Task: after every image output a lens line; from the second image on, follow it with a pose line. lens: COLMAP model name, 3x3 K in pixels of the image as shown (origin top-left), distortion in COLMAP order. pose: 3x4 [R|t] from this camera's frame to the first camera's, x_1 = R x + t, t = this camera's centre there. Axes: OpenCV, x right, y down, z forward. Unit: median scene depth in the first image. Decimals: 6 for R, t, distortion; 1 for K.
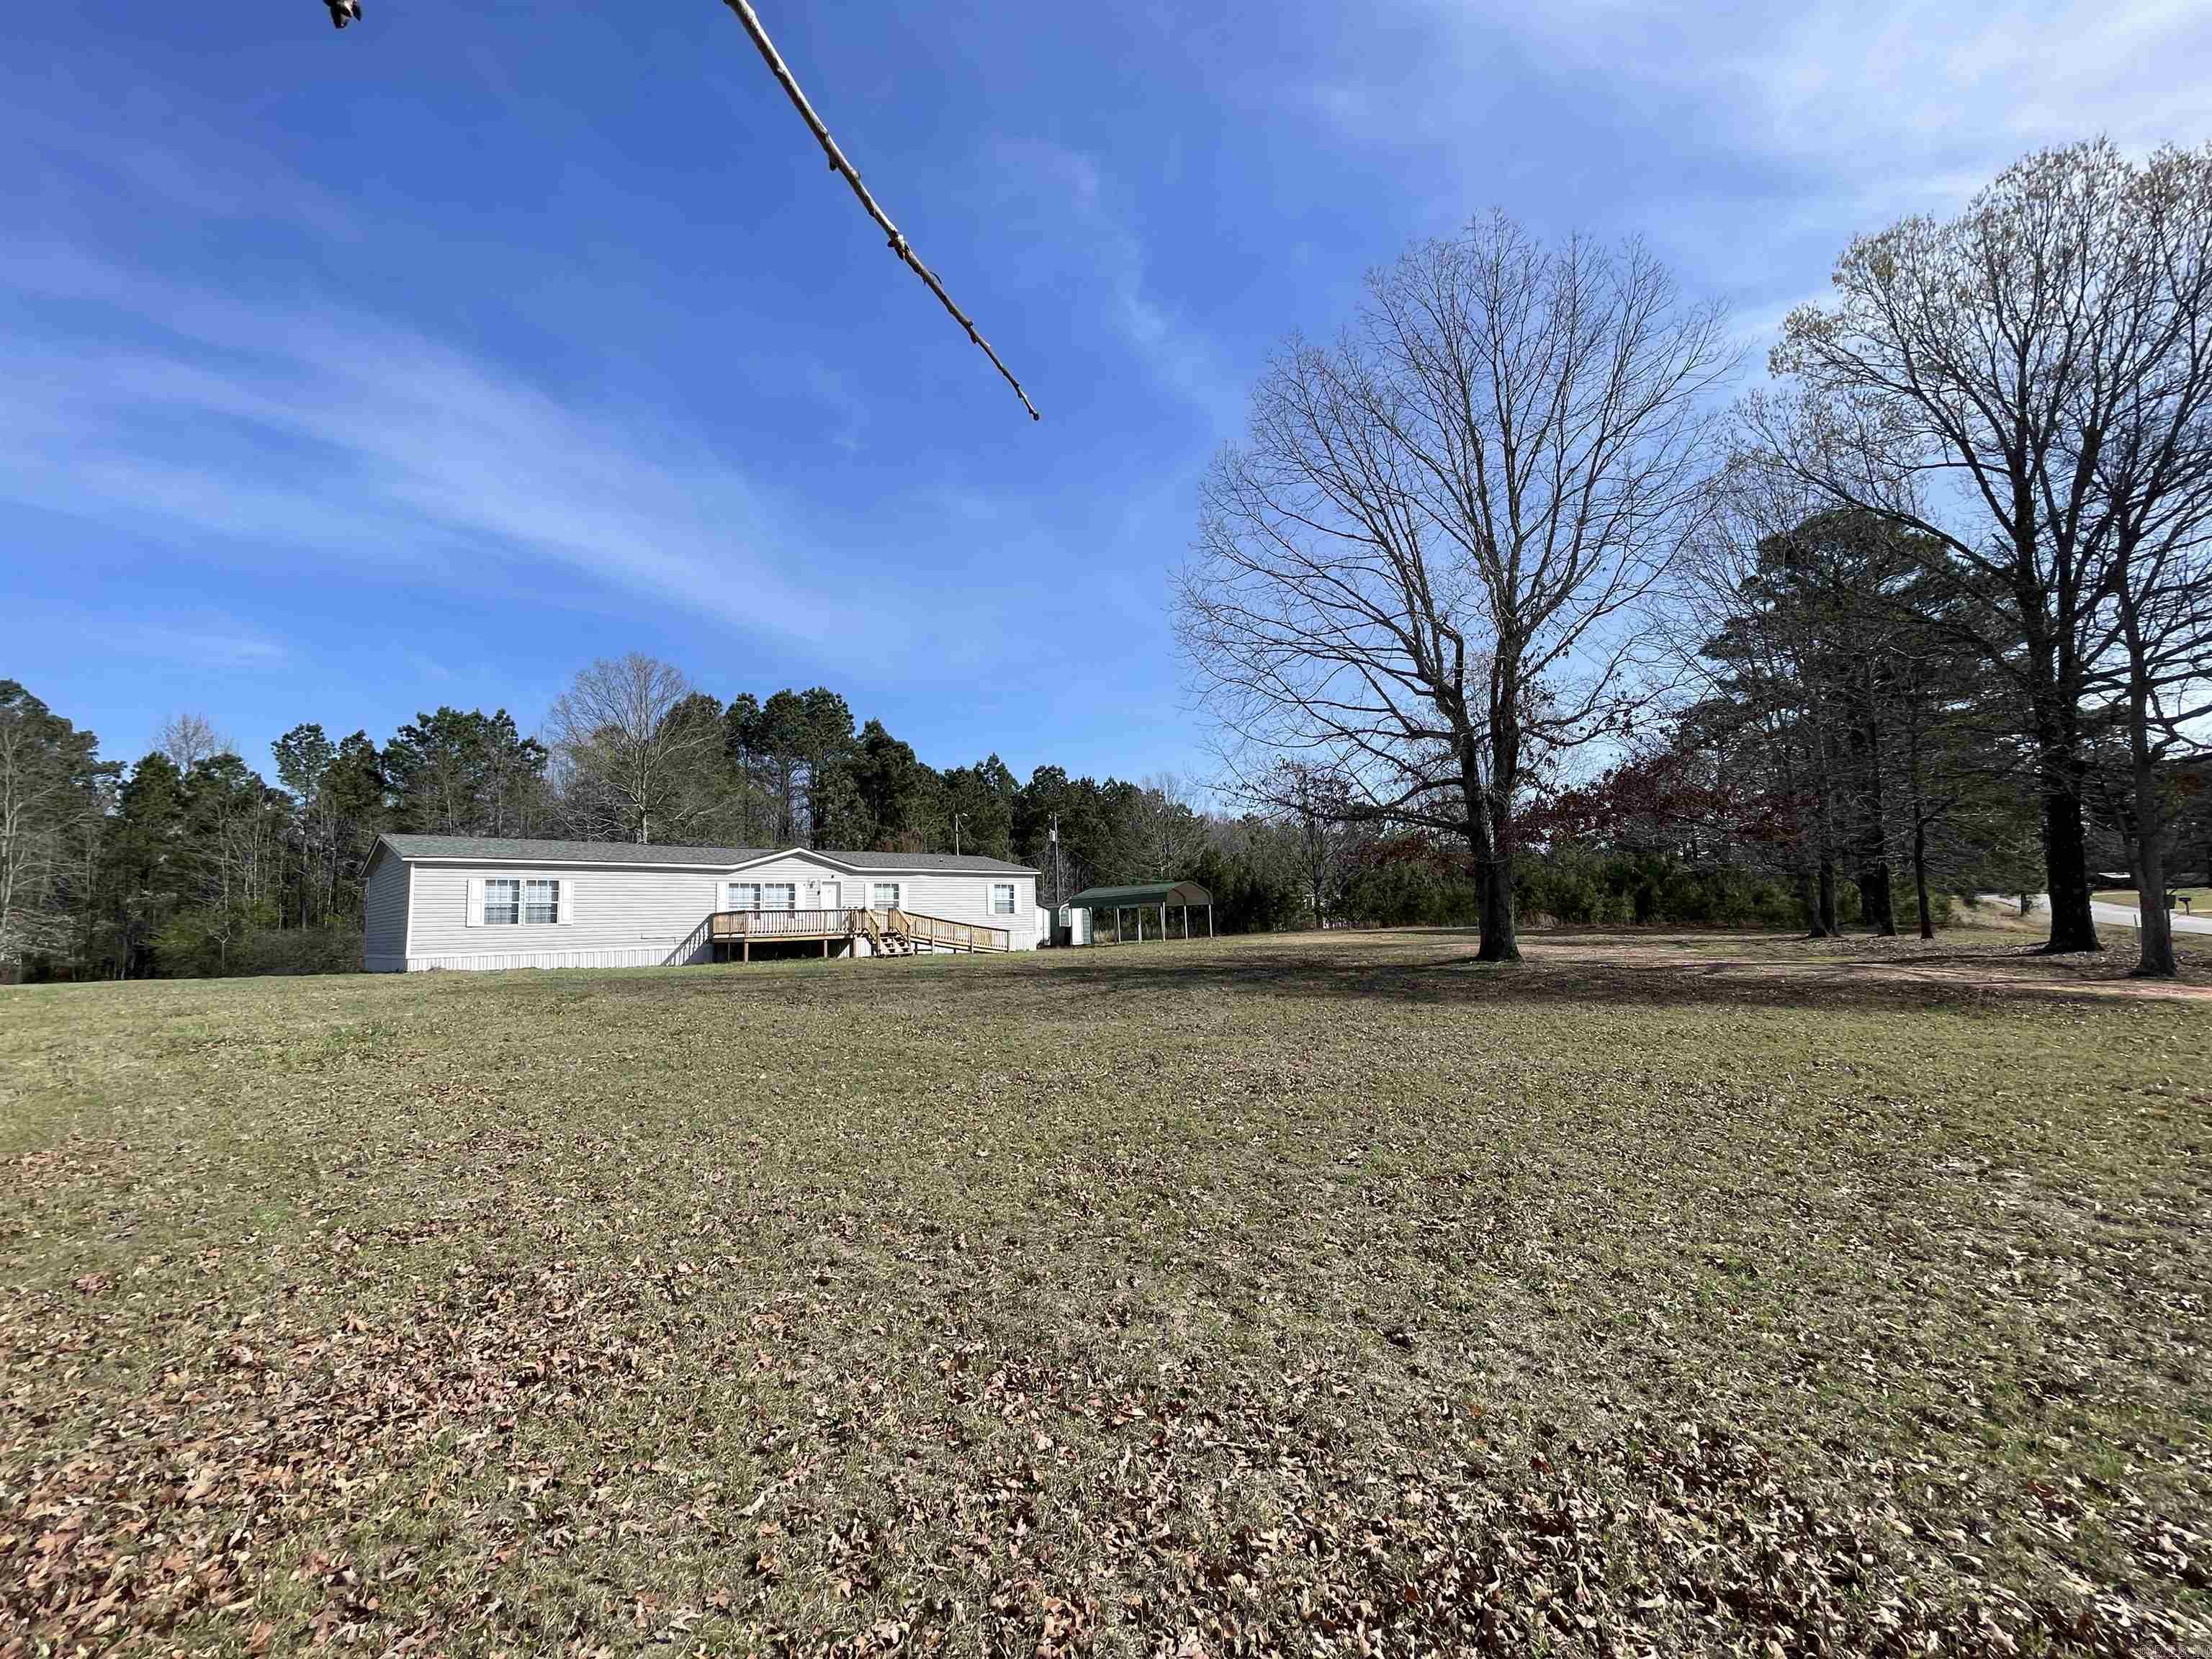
lens RADIAL K [[884.3, 0, 1109.4], [0, 884.3, 833.2], [0, 0, 1]] dist [-0.011356, 0.000067]
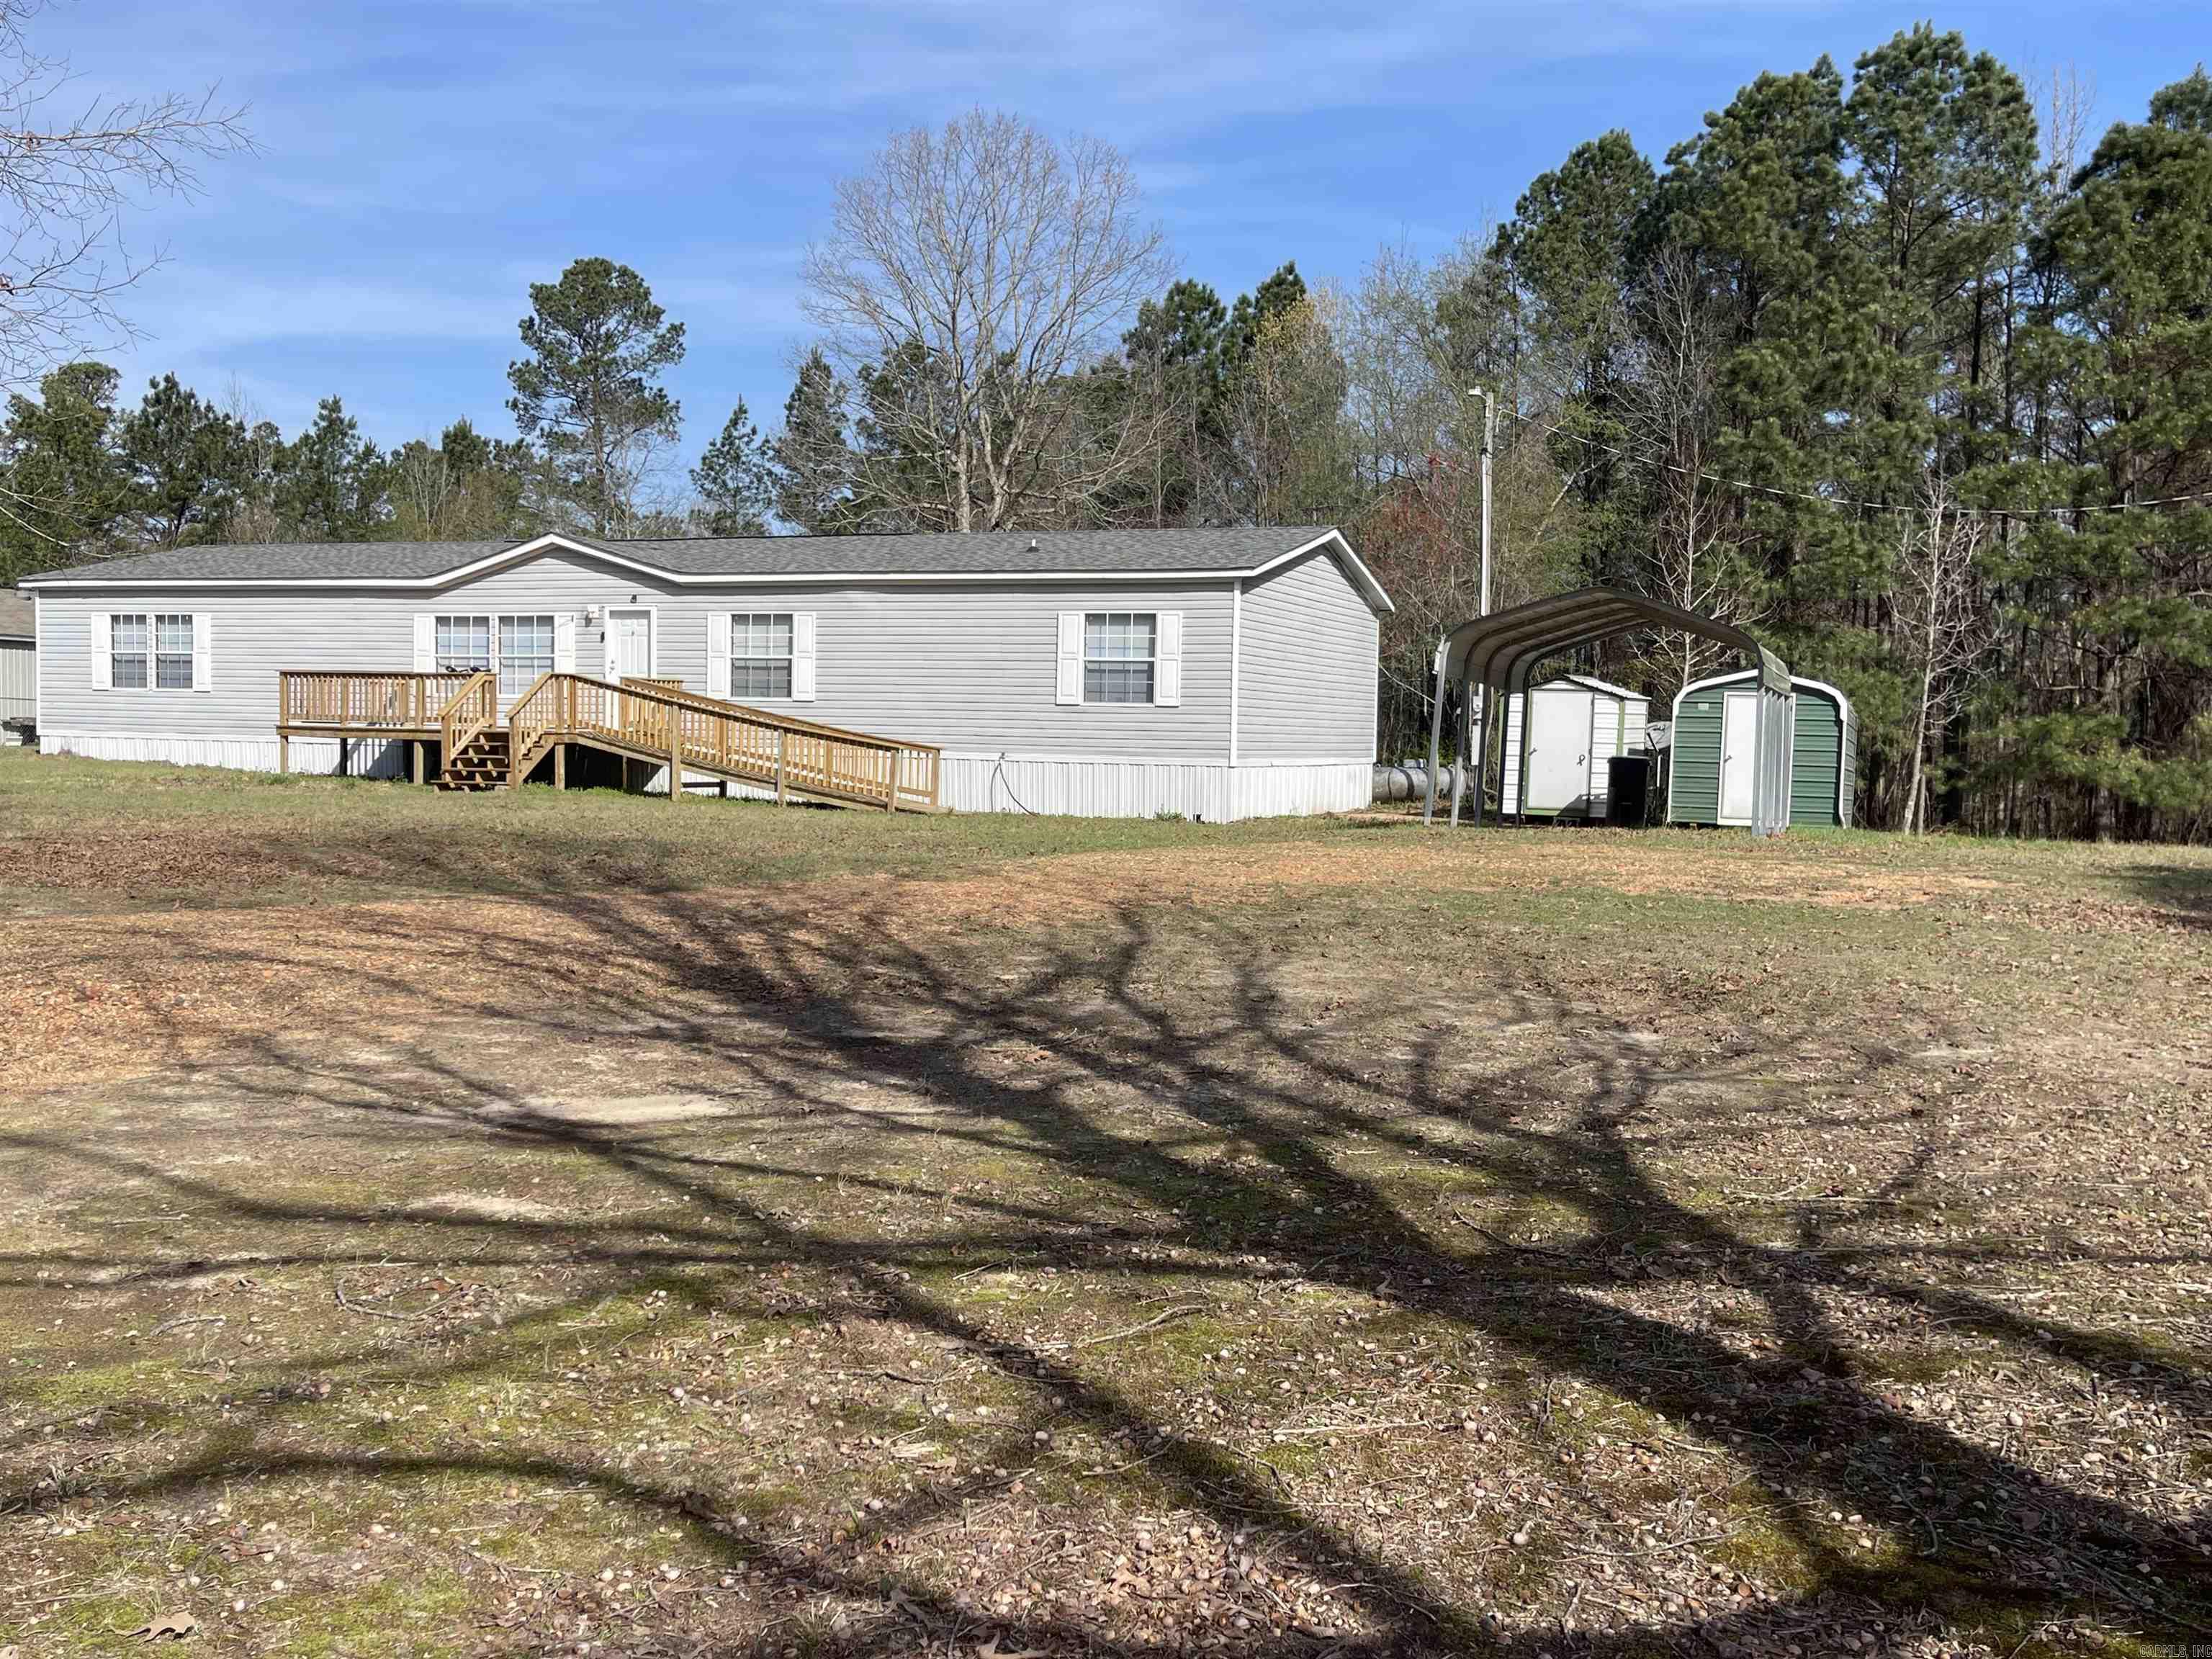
lens RADIAL K [[2140.2, 0, 1110.3], [0, 2140.2, 833.8], [0, 0, 1]] dist [0.035725, 0.000000]
pose [[0.369155, 0.082213, -0.925725, 0.588956], [0.059872, 0.991907, 0.111966, 0.047688], [0.927437, -0.096758, 0.361245, 0.664375]]
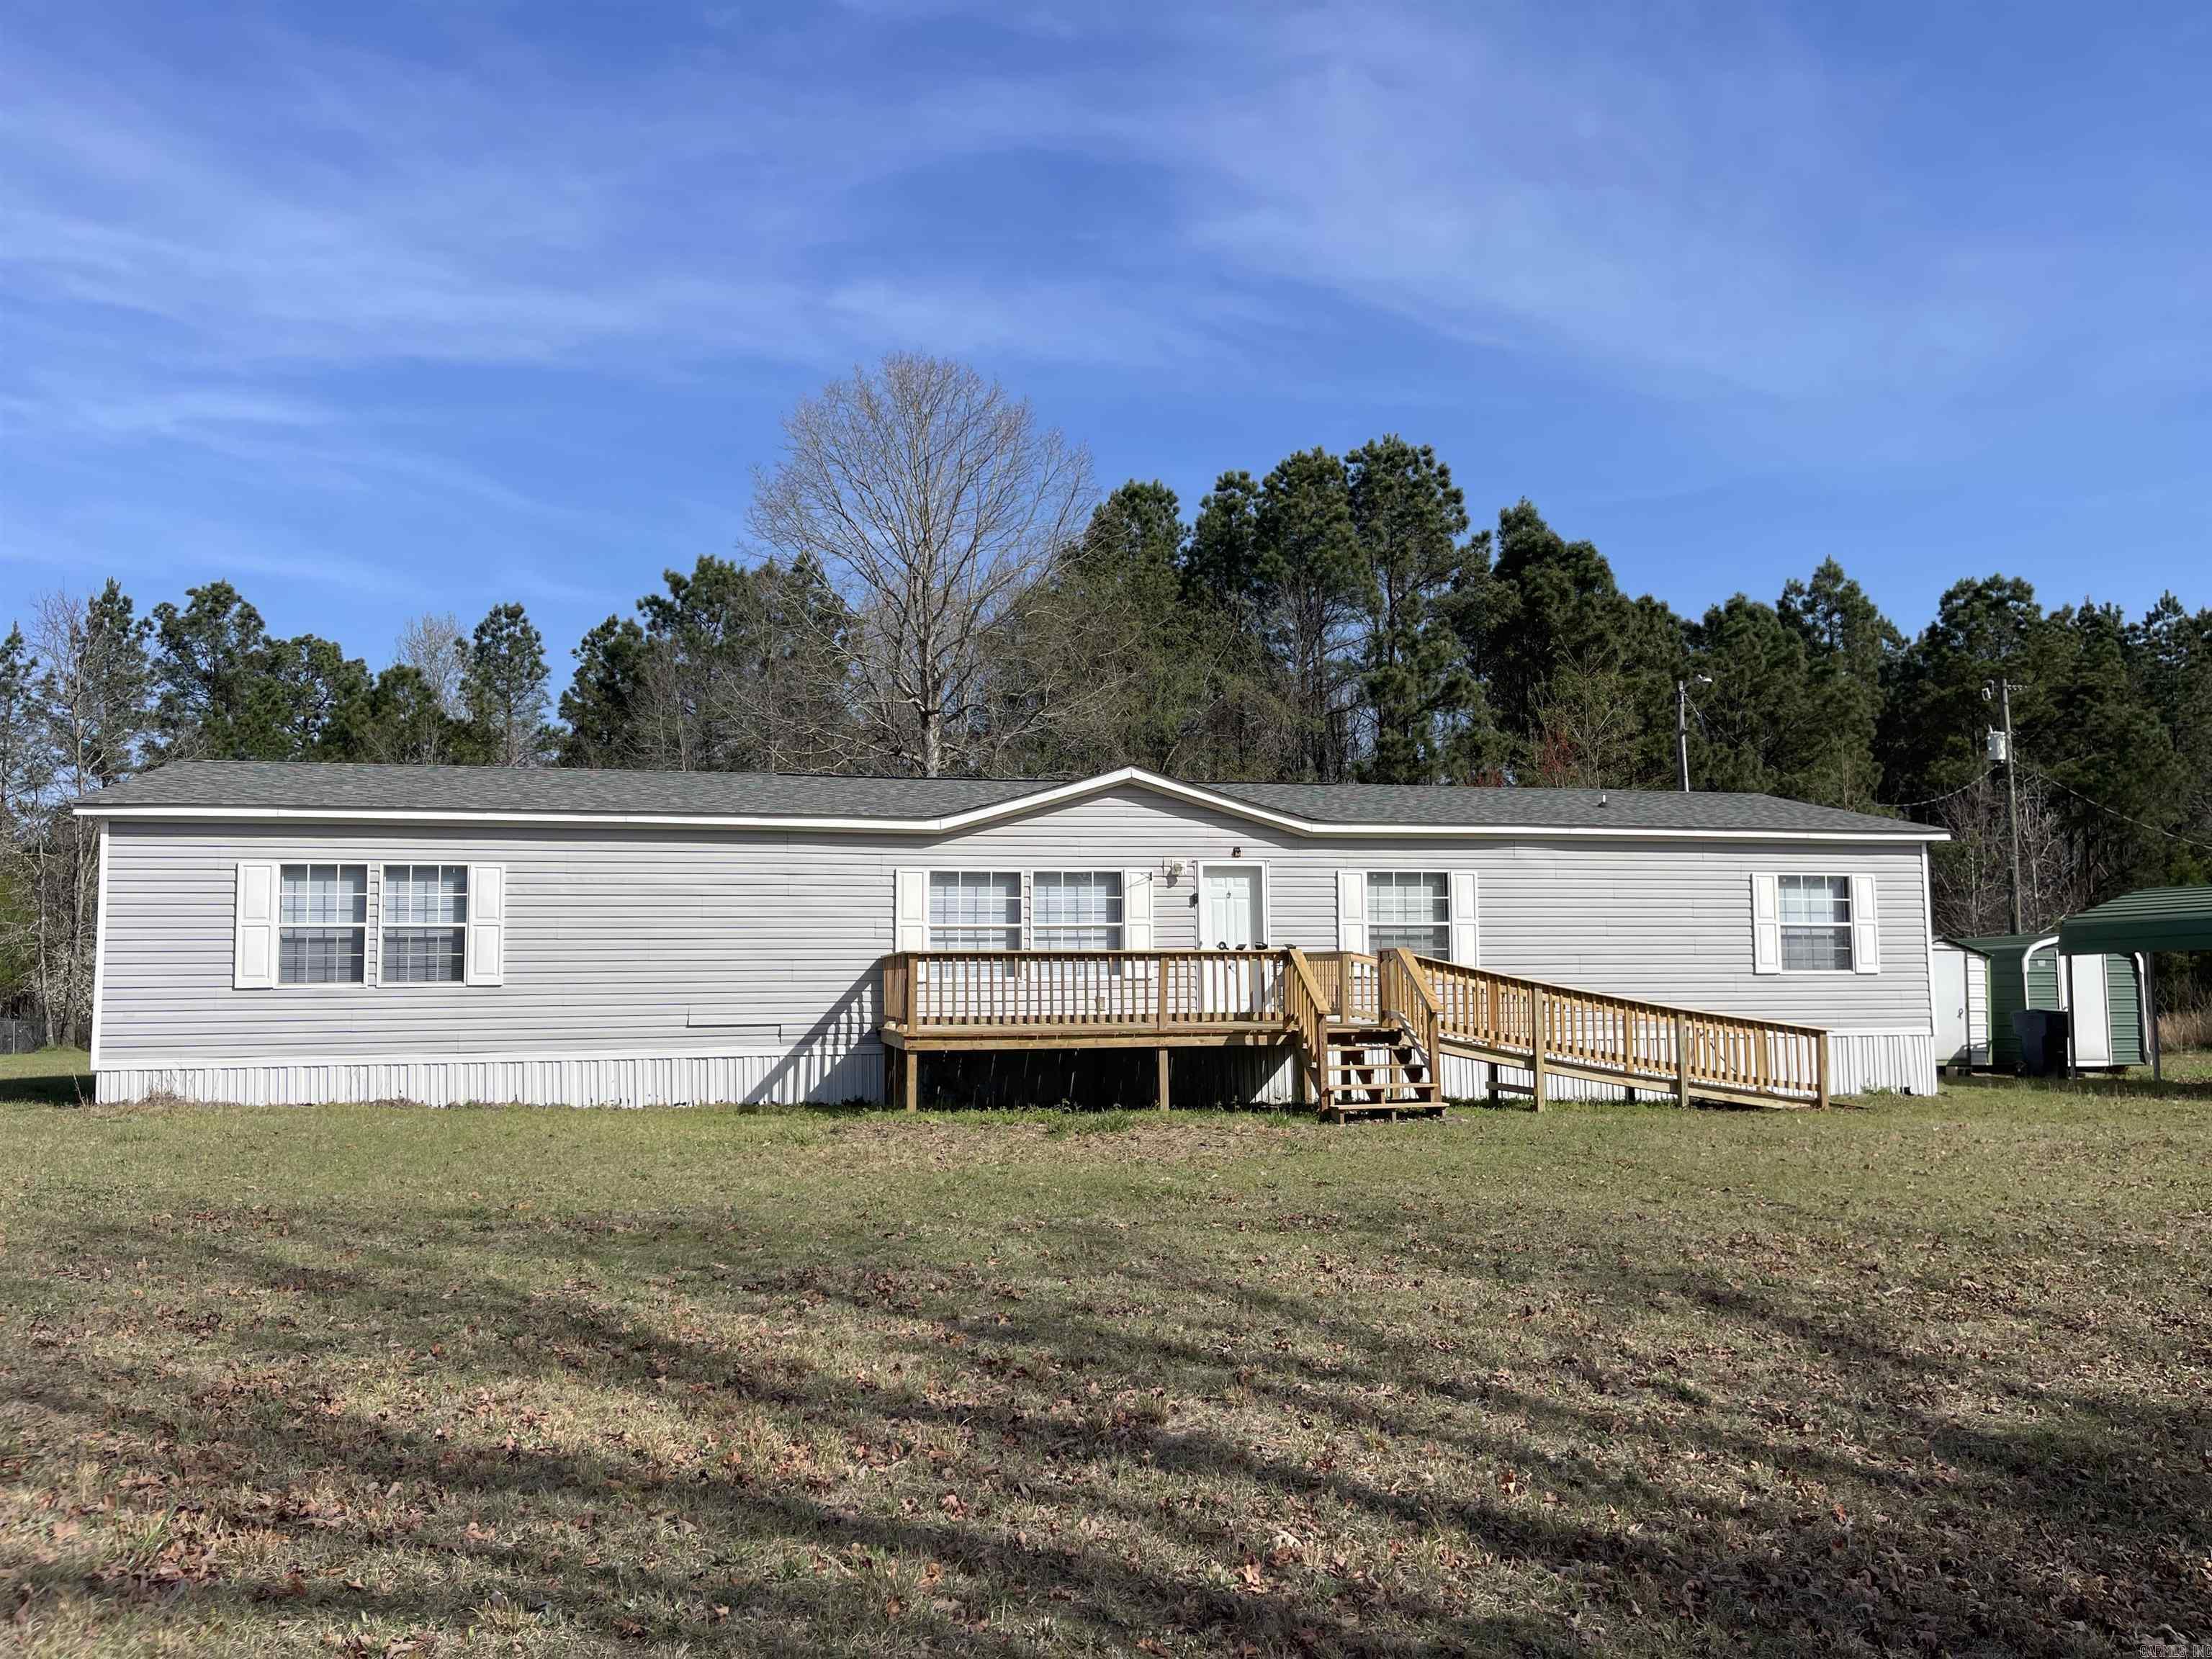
lens RADIAL K [[1658.5, 0, 1099.1], [0, 1658.5, 831.3], [0, 0, 1]] dist [0.061643, -0.062370]
pose [[0.847710, -0.020380, -0.530069, -0.019242], [0.033420, 0.999328, 0.015026, 0.024206], [0.529407, -0.030452, 0.847822, 0.351573]]
